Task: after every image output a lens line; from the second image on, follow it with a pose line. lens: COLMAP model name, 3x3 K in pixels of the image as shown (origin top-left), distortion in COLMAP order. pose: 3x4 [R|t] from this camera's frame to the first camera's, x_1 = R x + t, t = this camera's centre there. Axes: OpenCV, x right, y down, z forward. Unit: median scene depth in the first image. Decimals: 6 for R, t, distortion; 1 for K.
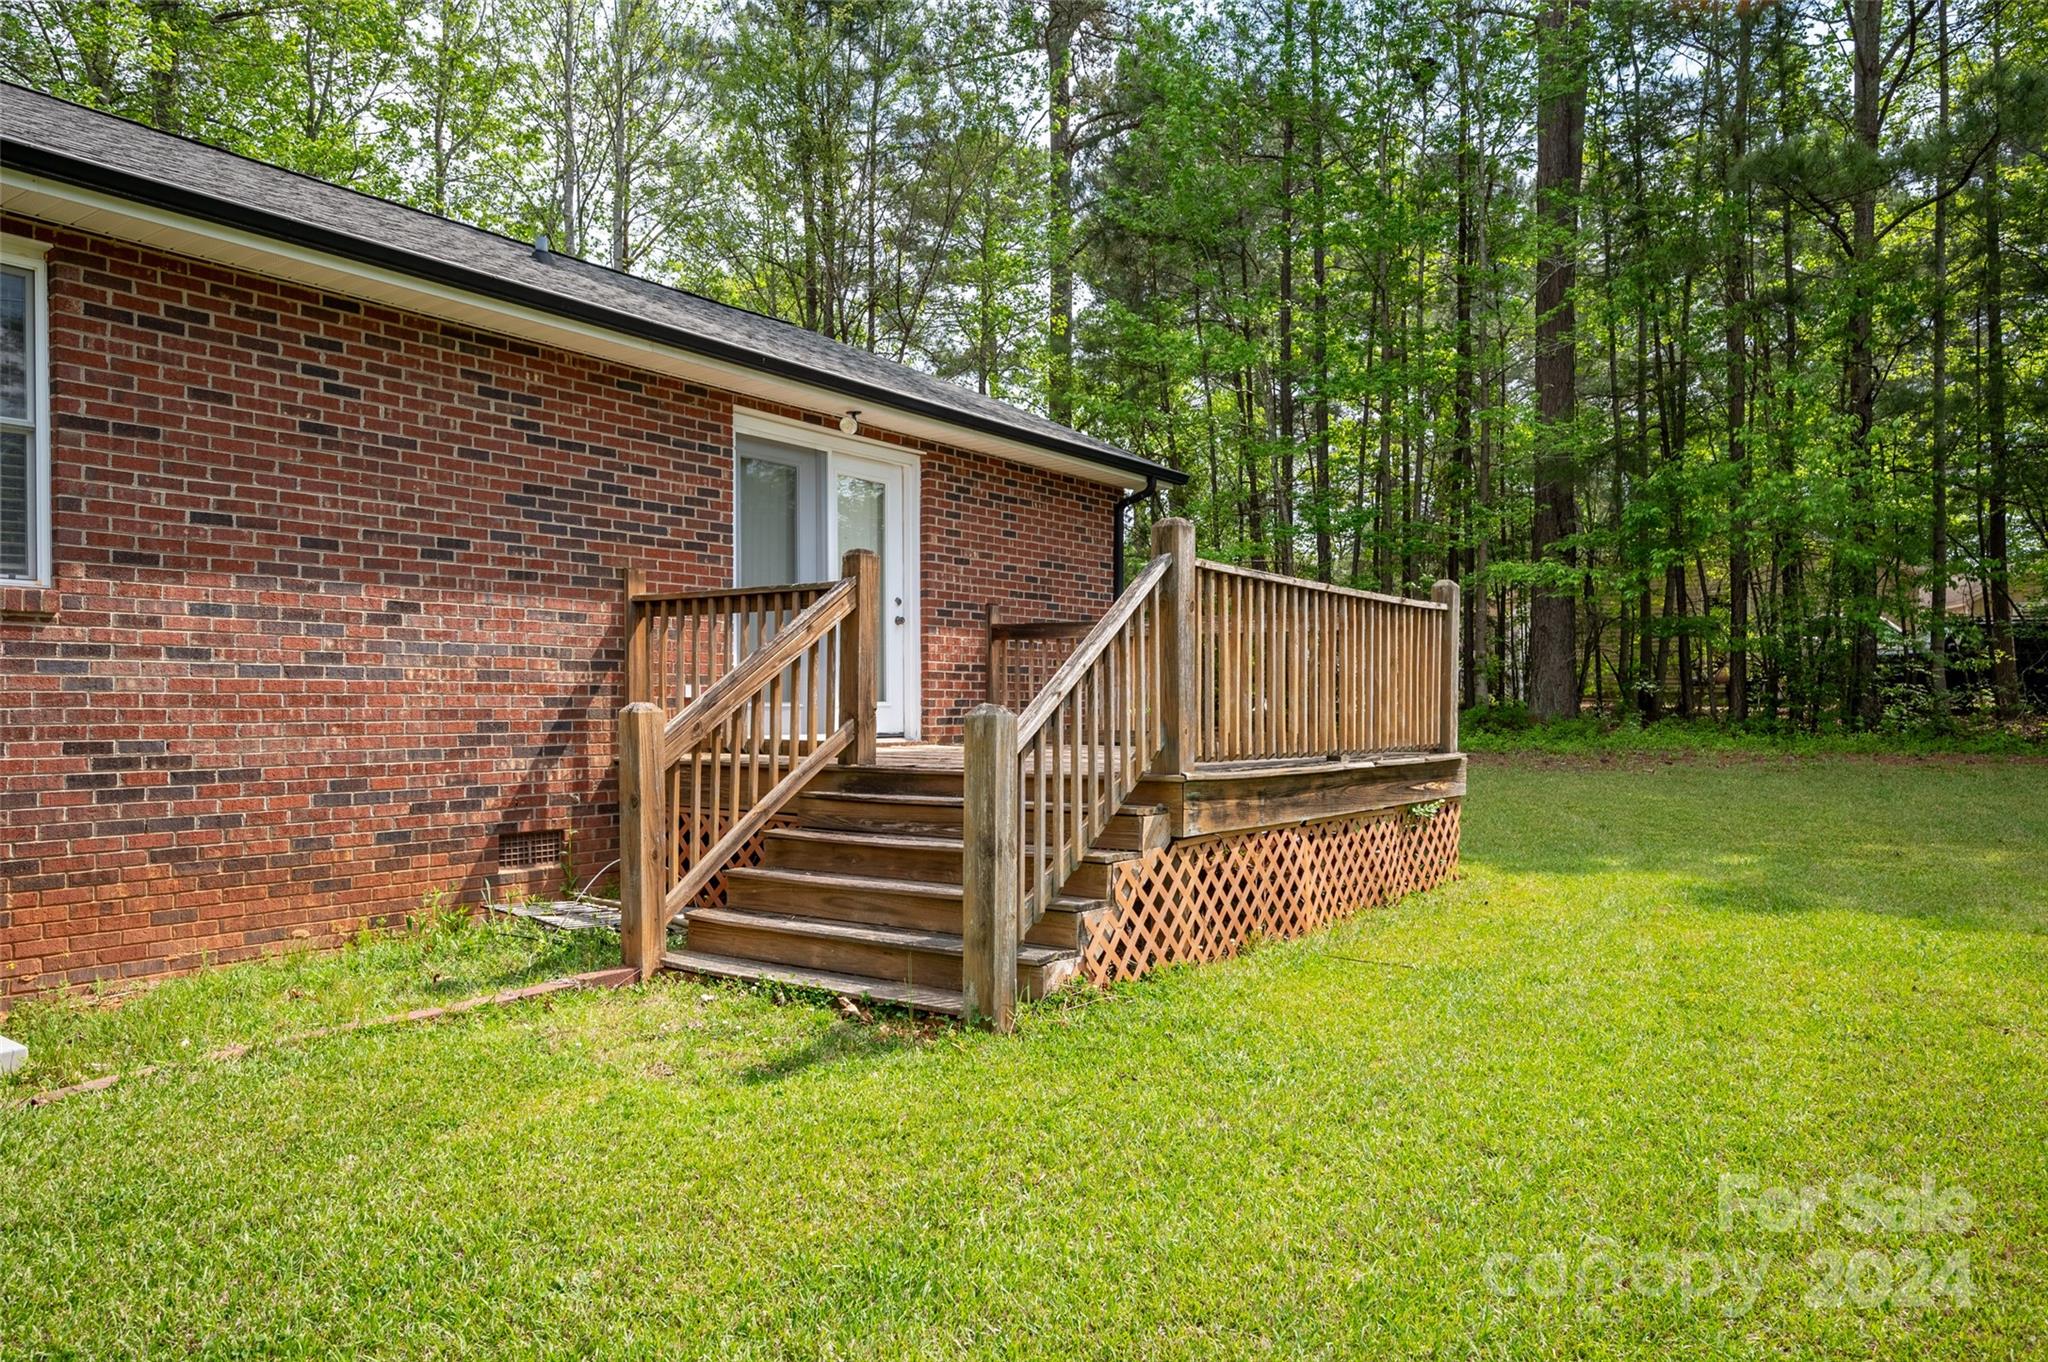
lens RADIAL K [[1345.6, 0, 1024.5], [0, 1345.6, 686.7], [0, 0, 1]] dist [-0.004980, -0.000586]
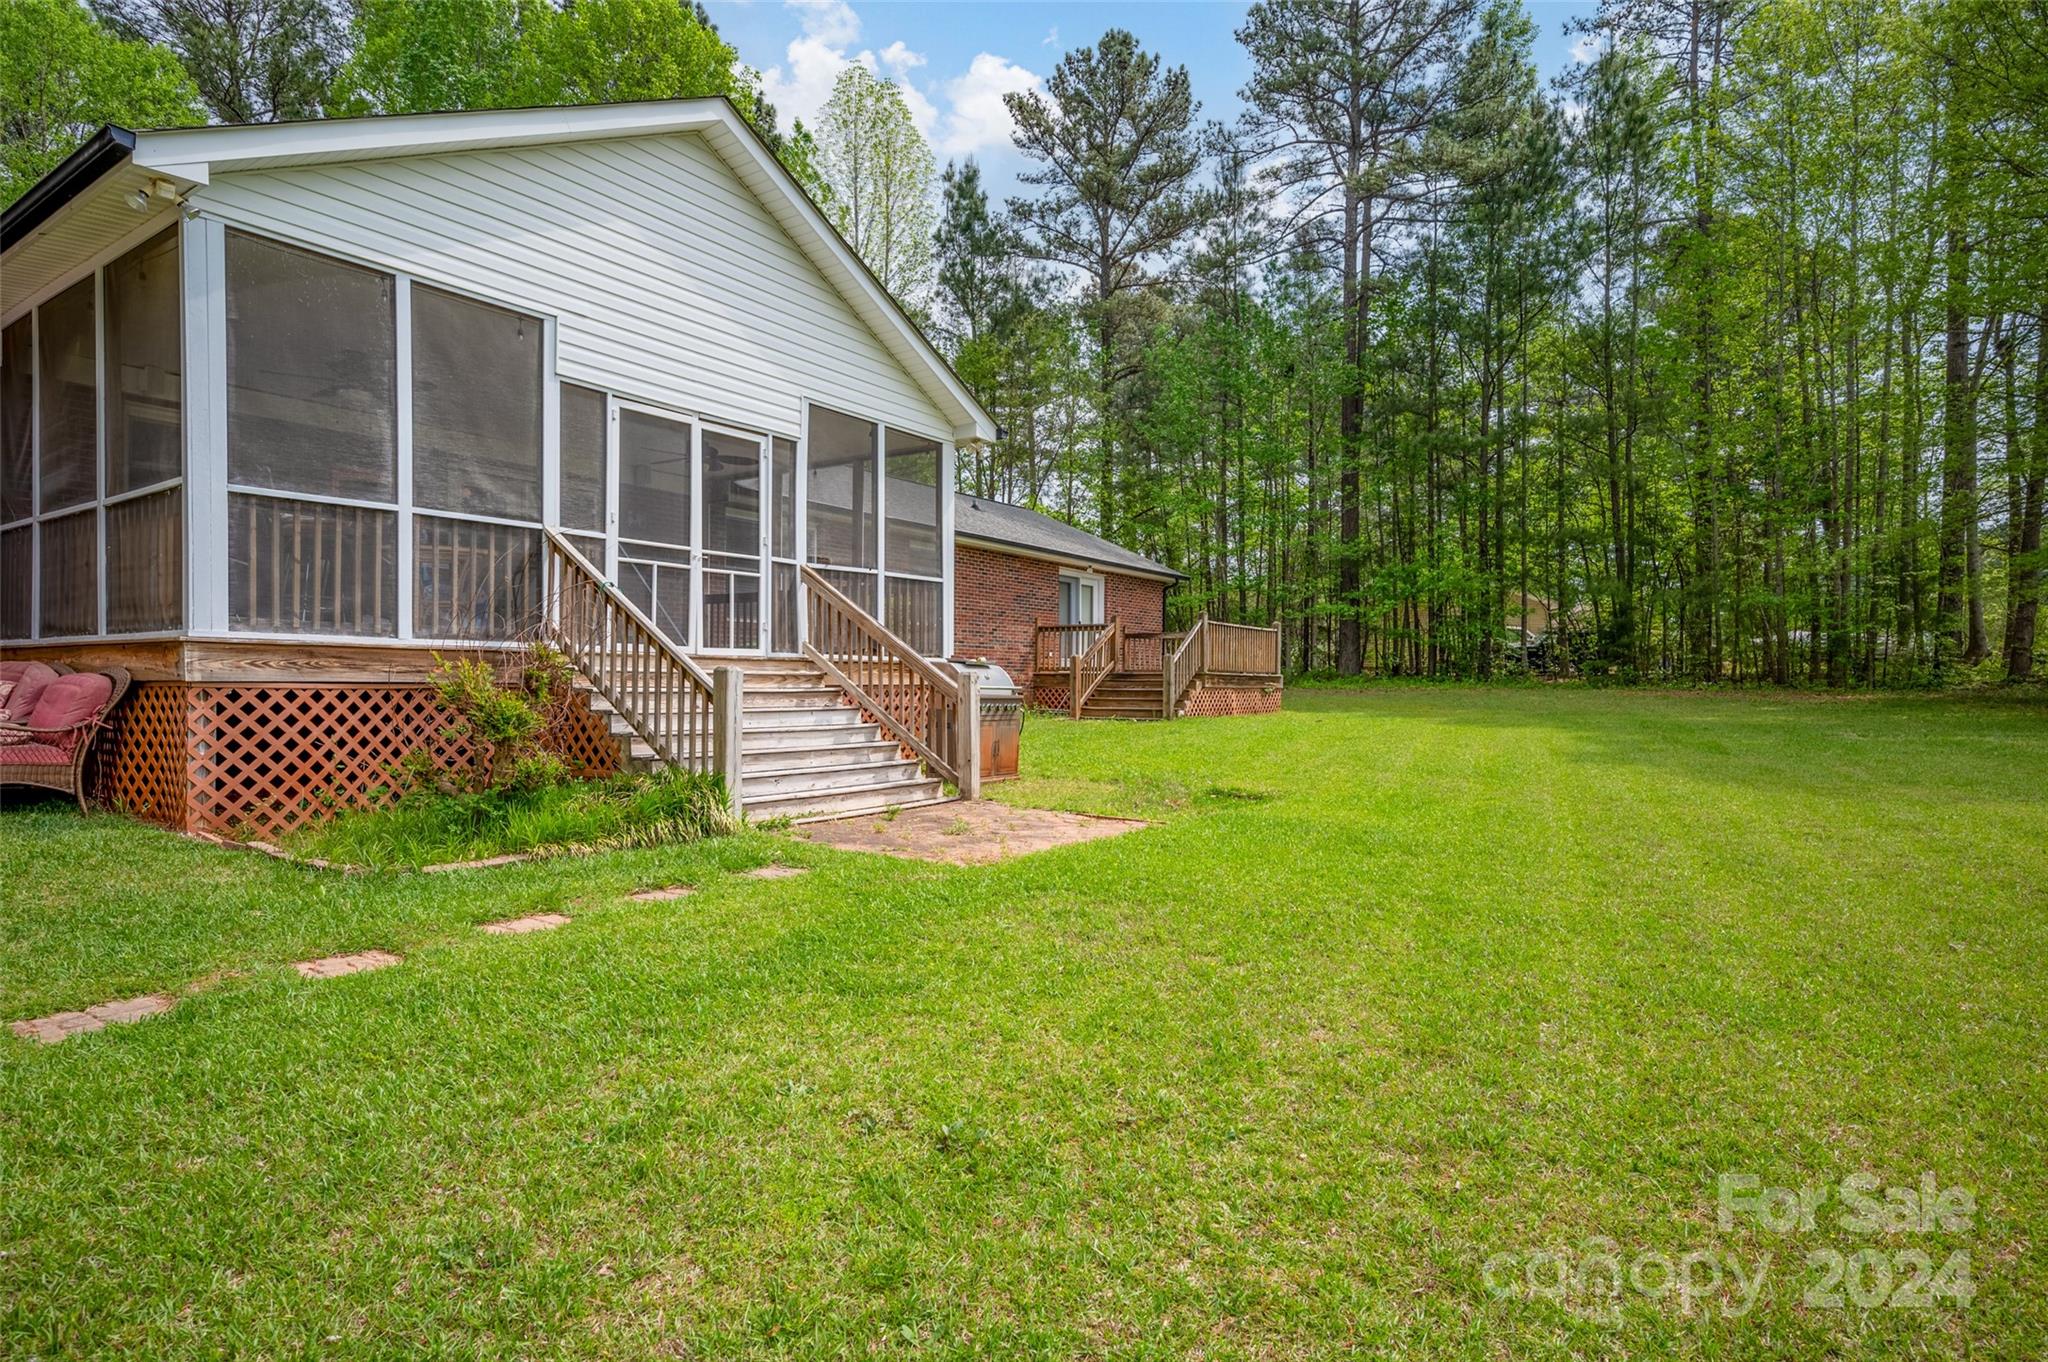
lens RADIAL K [[1097.0, 0, 1023.0], [0, 1097.0, 684.1], [0, 0, 1]] dist [0.001276, 0.000040]
pose [[0.999867, 0.006838, 0.014826, -0.385801], [-0.006990, 0.999923, 0.010252, 0.054626], [-0.014755, -0.010354, 0.999838, -1.857556]]
